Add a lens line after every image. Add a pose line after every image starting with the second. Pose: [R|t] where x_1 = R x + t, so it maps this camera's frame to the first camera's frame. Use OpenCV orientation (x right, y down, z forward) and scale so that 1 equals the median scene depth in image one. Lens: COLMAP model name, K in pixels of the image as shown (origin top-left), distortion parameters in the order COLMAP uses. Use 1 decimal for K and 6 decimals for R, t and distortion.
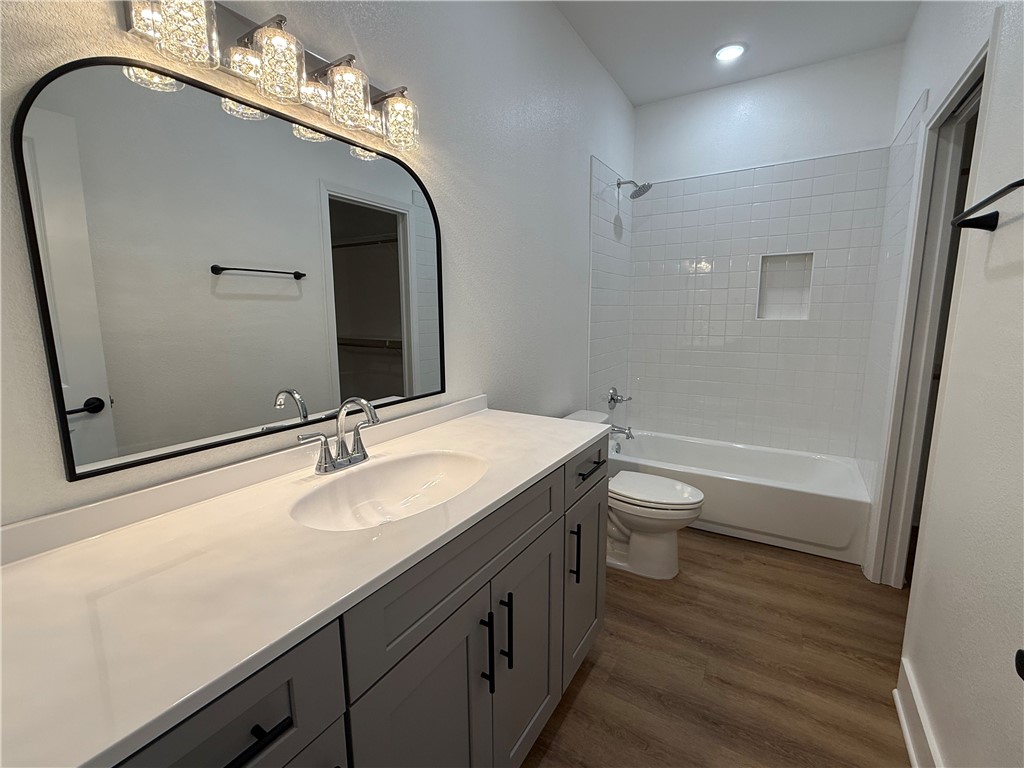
lens RADIAL K [[446.5, 0, 507.3], [0, 446.5, 380.2], [0, 0, 1]] dist [-0.002515, 0.000048]
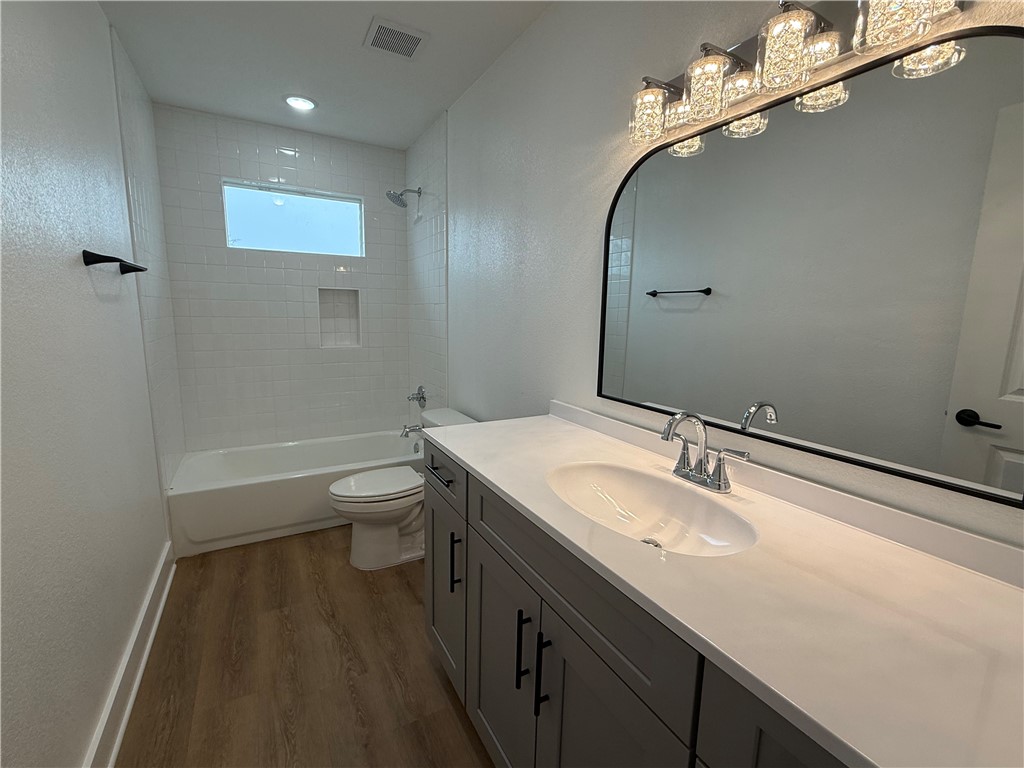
lens RADIAL K [[446.5, 0, 507.2], [0, 446.5, 383.4], [0, 0, 1]] dist [-0.002515, 0.000048]
pose [[-0.477211, 0.149355, -0.866004, 0.641764], [-0.146075, 0.958261, 0.245761, -0.190801], [0.866563, 0.243781, -0.435475, 1.047510]]
